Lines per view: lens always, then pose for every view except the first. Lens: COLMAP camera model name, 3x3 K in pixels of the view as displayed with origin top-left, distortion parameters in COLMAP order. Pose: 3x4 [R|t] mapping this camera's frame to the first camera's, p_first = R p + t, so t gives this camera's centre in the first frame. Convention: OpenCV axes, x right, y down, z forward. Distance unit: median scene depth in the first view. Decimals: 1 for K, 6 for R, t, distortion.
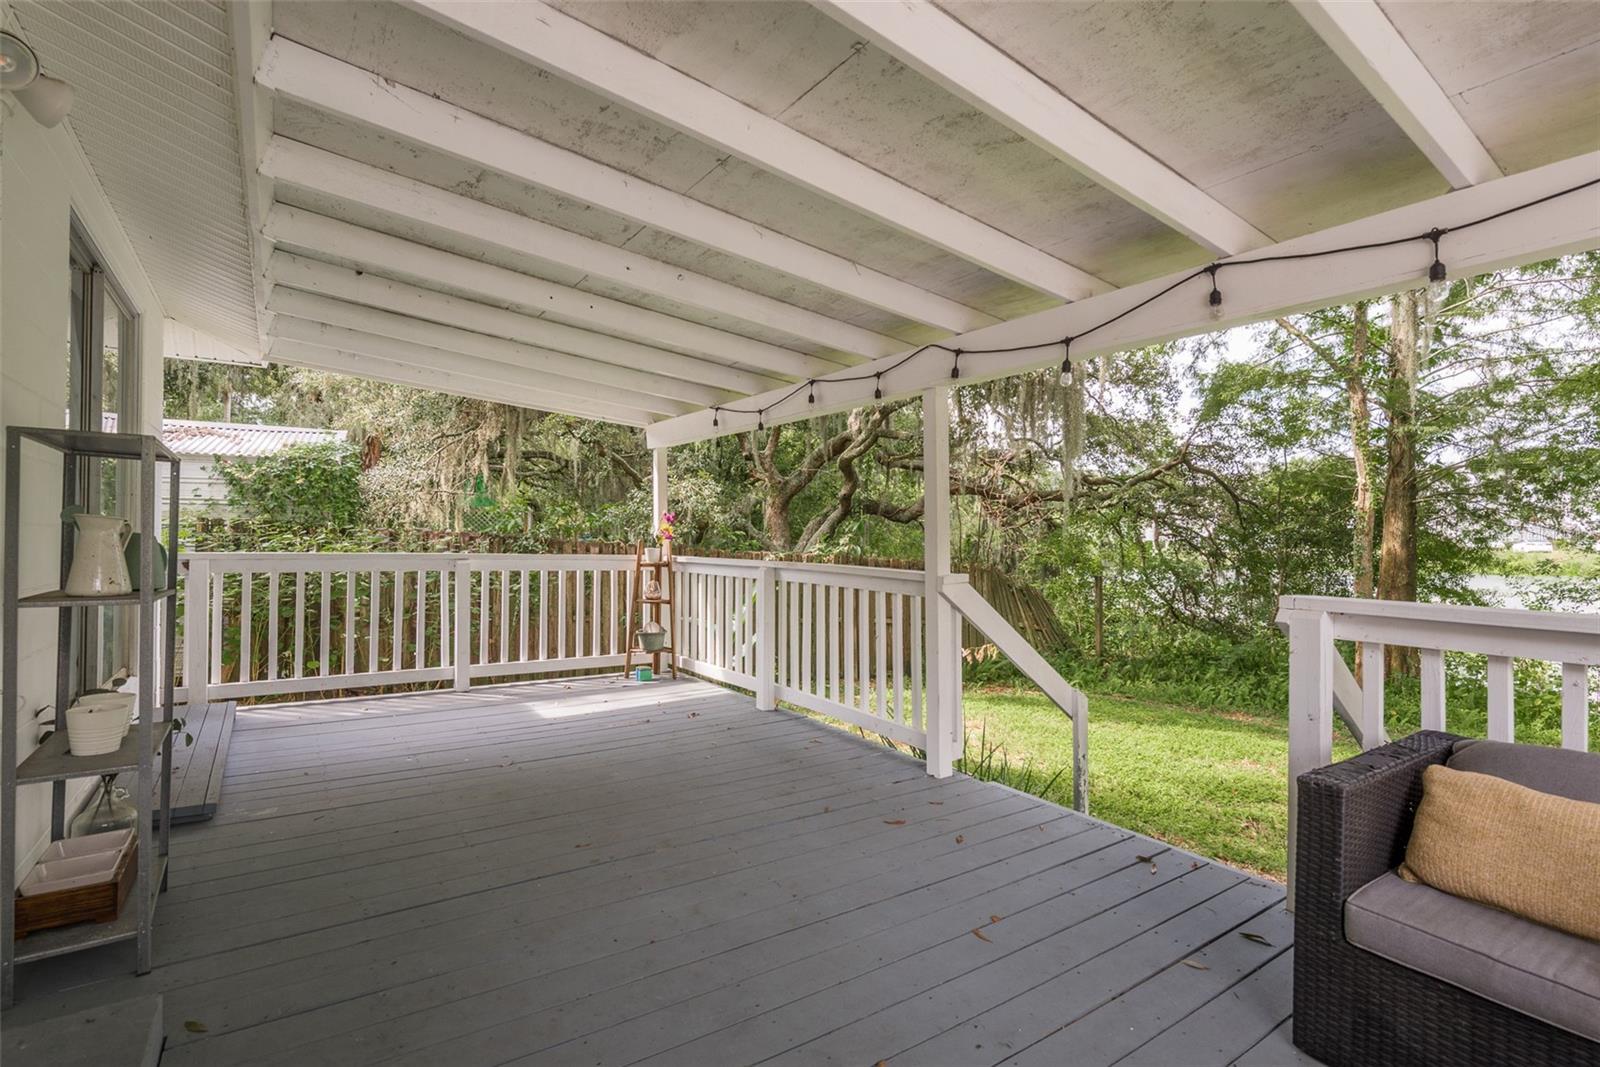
lens RADIAL K [[746.8, 0, 807.2], [0, 746.8, 537.0], [0, 0, 1]] dist [0.006480, -0.000983]
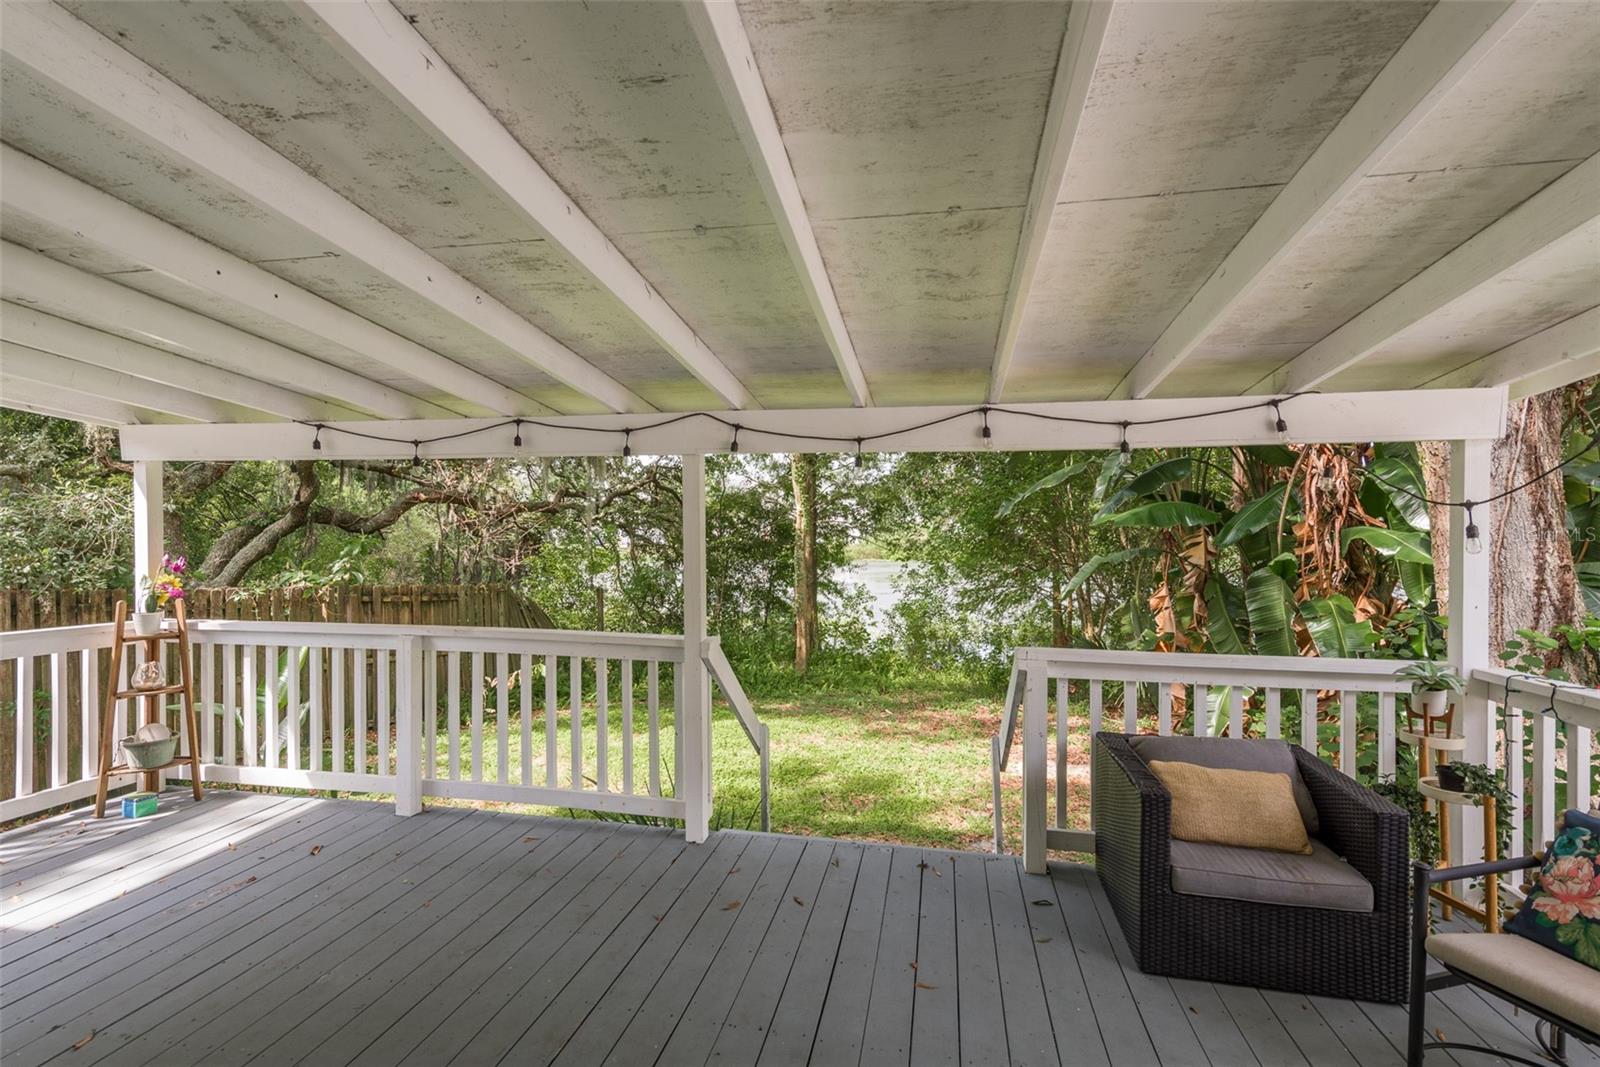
lens RADIAL K [[730.1, 0, 806.4], [0, 730.1, 534.0], [0, 0, 1]] dist [0.012273, -0.000682]
pose [[0.716890, -0.003222, 0.697179, -0.343255], [-0.000283, 0.999988, 0.004913, -0.082788], [-0.697187, -0.003719, 0.716880, 0.166338]]
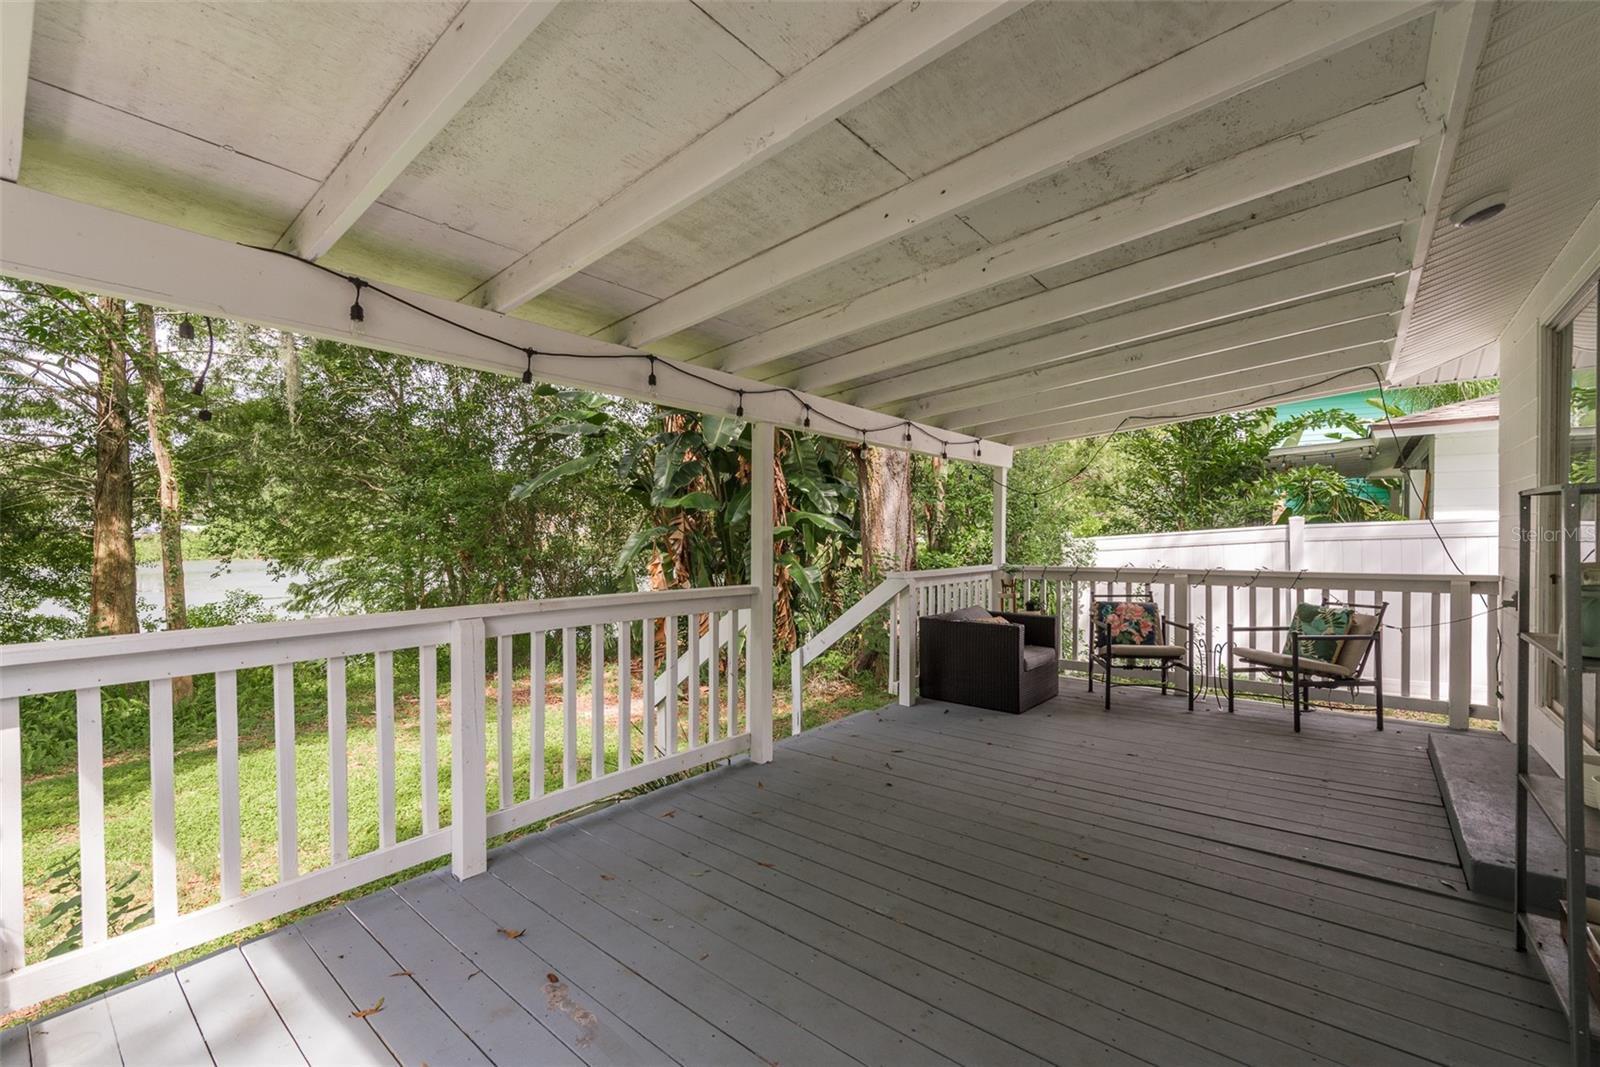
lens RADIAL K [[641.6, 0, 795.4], [0, 641.6, 534.5], [0, 0, 1]] dist [-0.001502, -0.000053]
pose [[-0.249955, -0.011929, 0.968184, -0.674498], [-0.003058, 0.999929, 0.011531, -0.033740], [-0.968253, -0.000079, -0.249974, 1.023795]]
